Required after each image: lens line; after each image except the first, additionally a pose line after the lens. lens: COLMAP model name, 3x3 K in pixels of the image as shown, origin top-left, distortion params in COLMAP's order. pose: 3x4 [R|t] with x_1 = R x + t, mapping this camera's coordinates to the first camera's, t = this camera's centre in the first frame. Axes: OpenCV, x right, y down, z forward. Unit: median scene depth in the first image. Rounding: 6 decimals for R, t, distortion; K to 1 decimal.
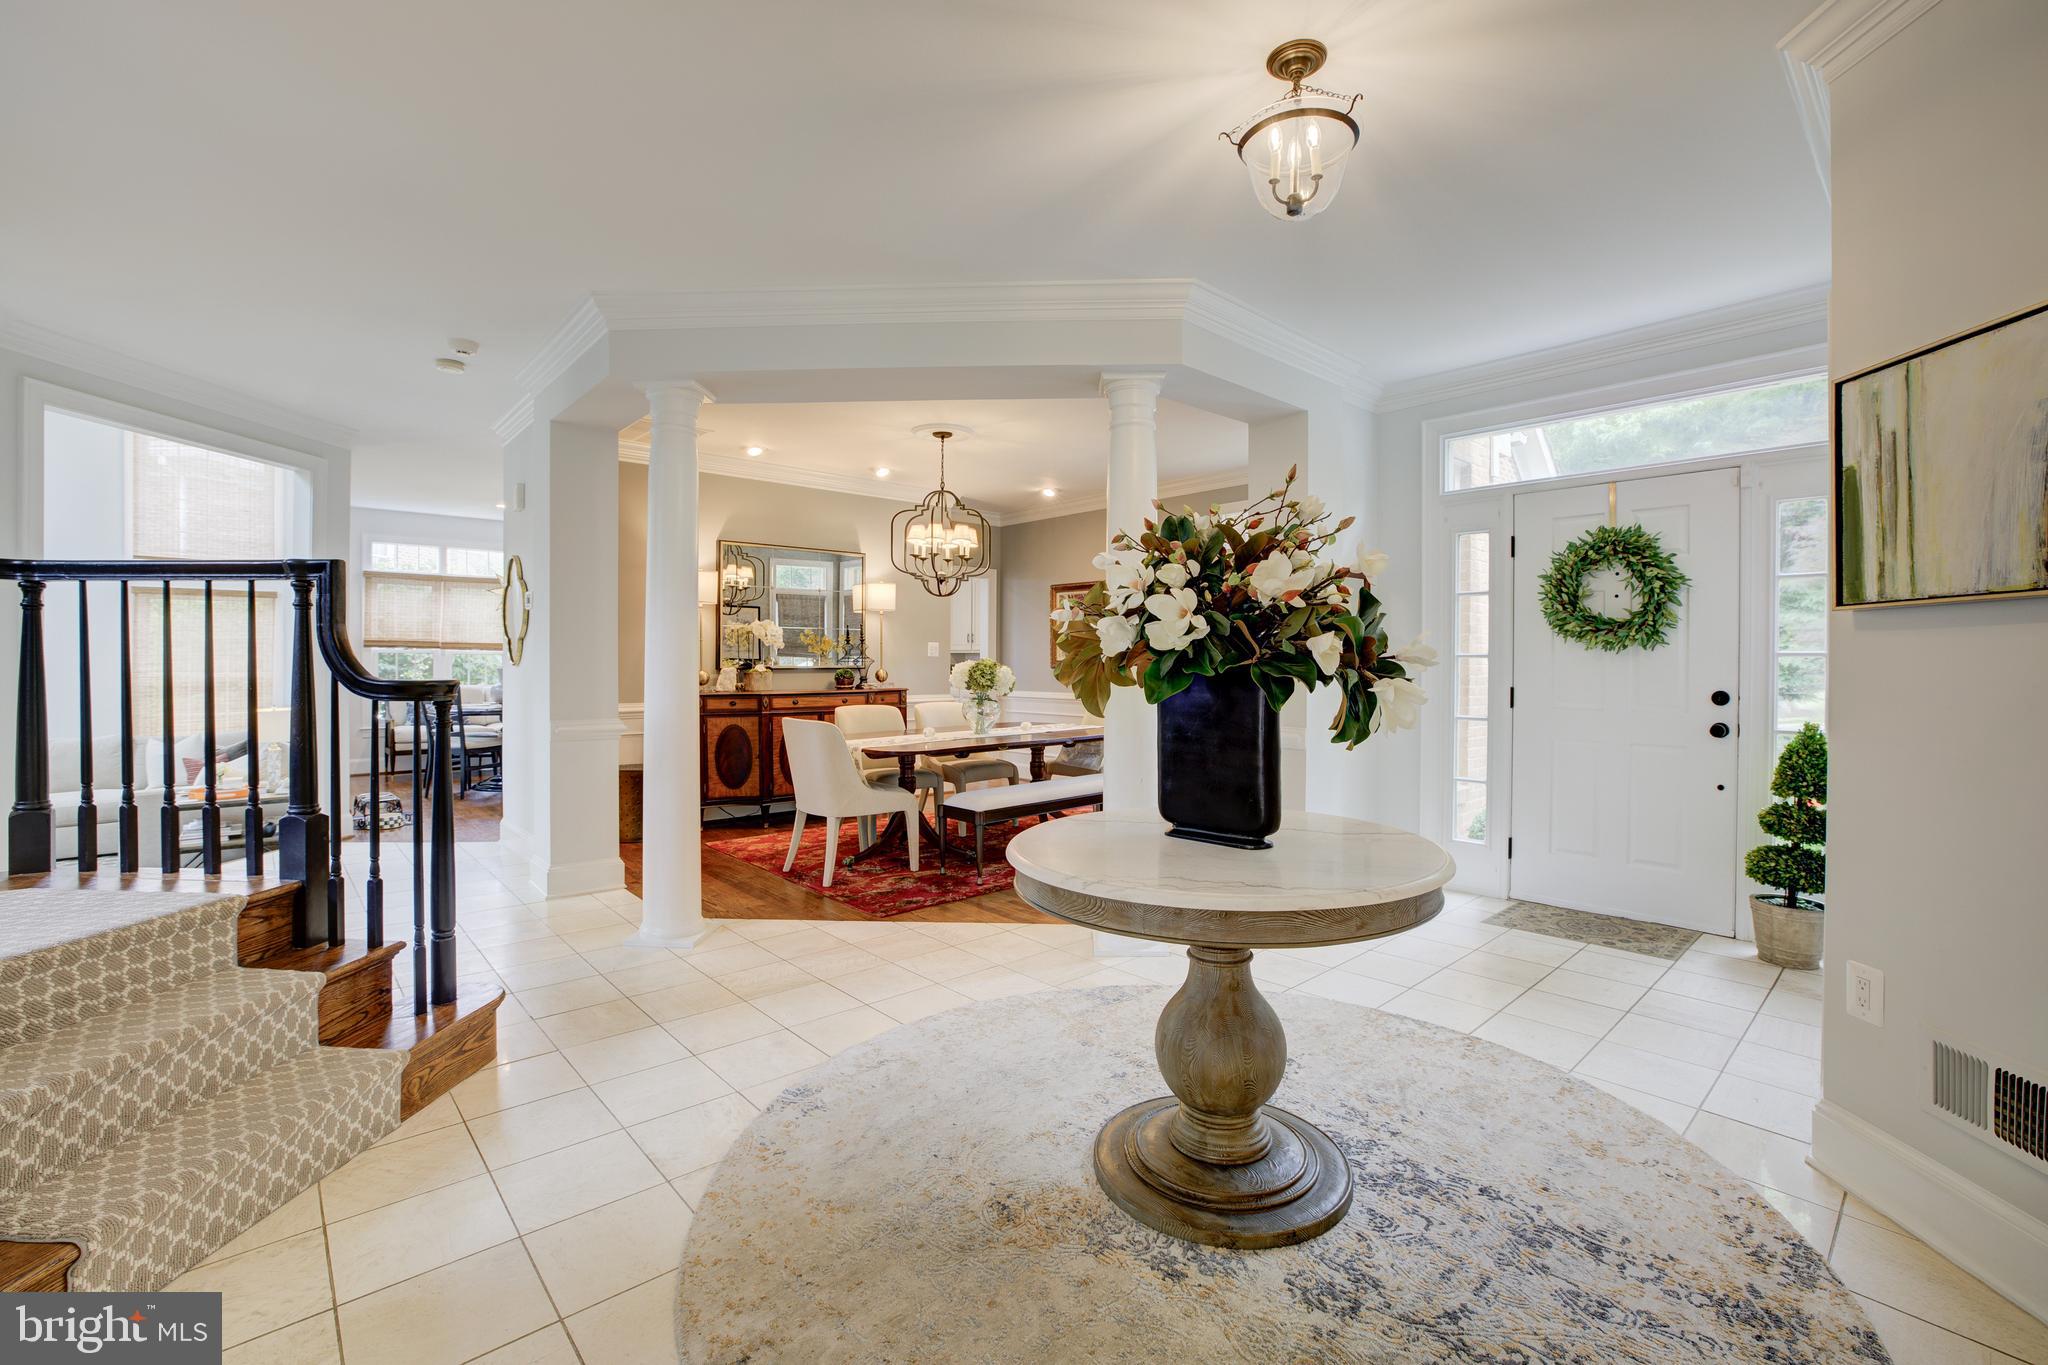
lens RADIAL K [[886.1, 0, 1024.4], [0, 886.1, 672.3], [0, 0, 1]] dist [-0.027956, -0.000588]
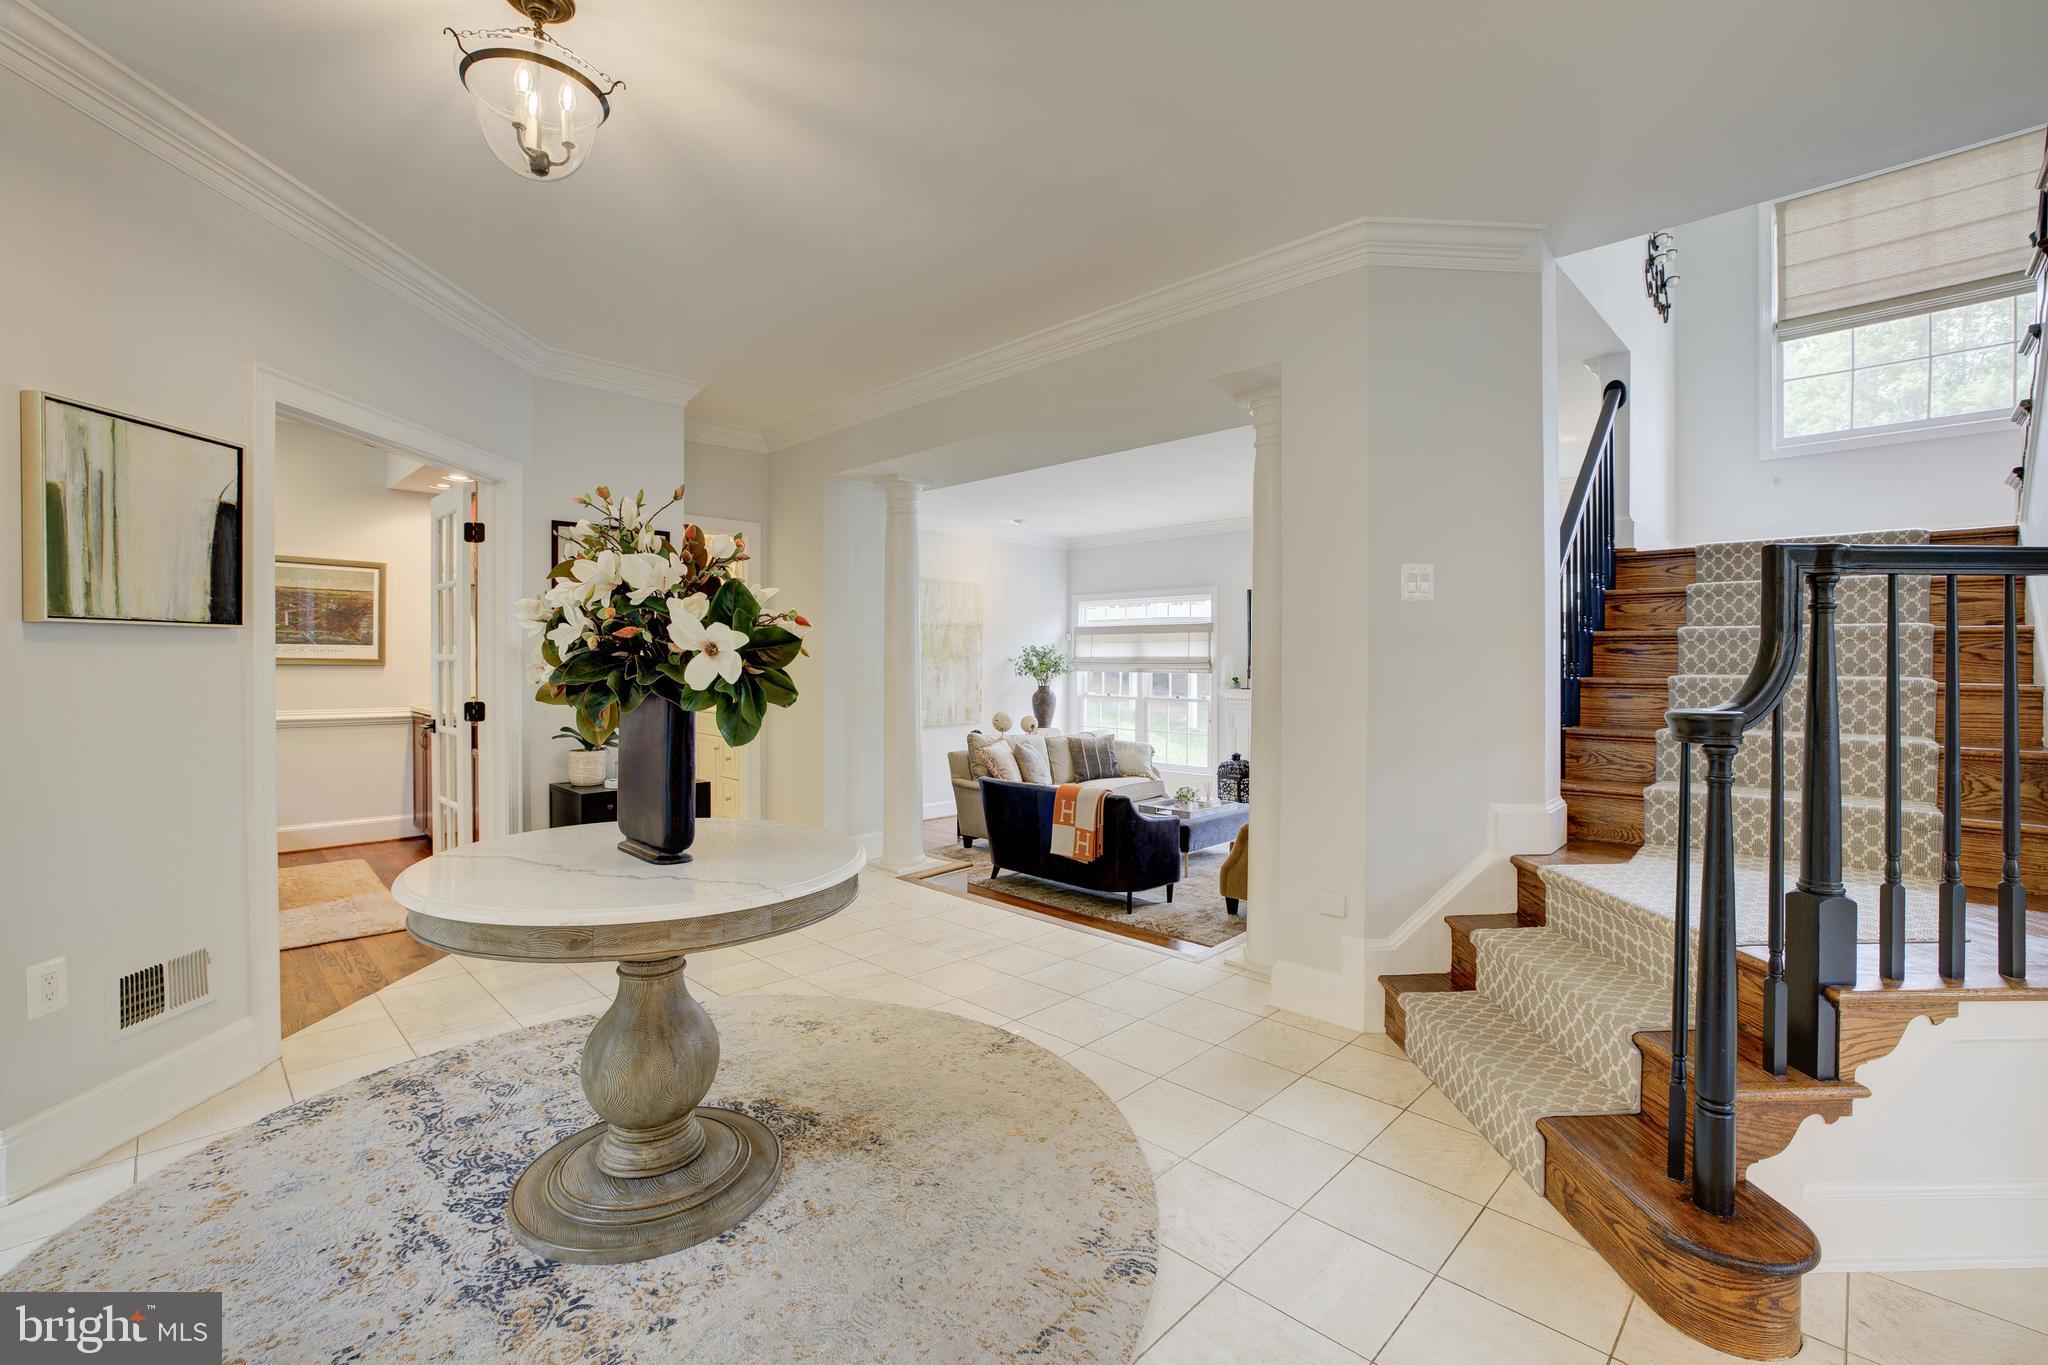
lens RADIAL K [[886.1, 0, 1020.3], [0, 886.1, 668.2], [0, 0, 1]] dist [-0.027956, -0.000588]
pose [[-0.998532, 0.009207, -0.053377, -0.156120], [0.008758, 0.999924, 0.008644, -0.015284], [0.053452, 0.008164, -0.998537, 2.195283]]
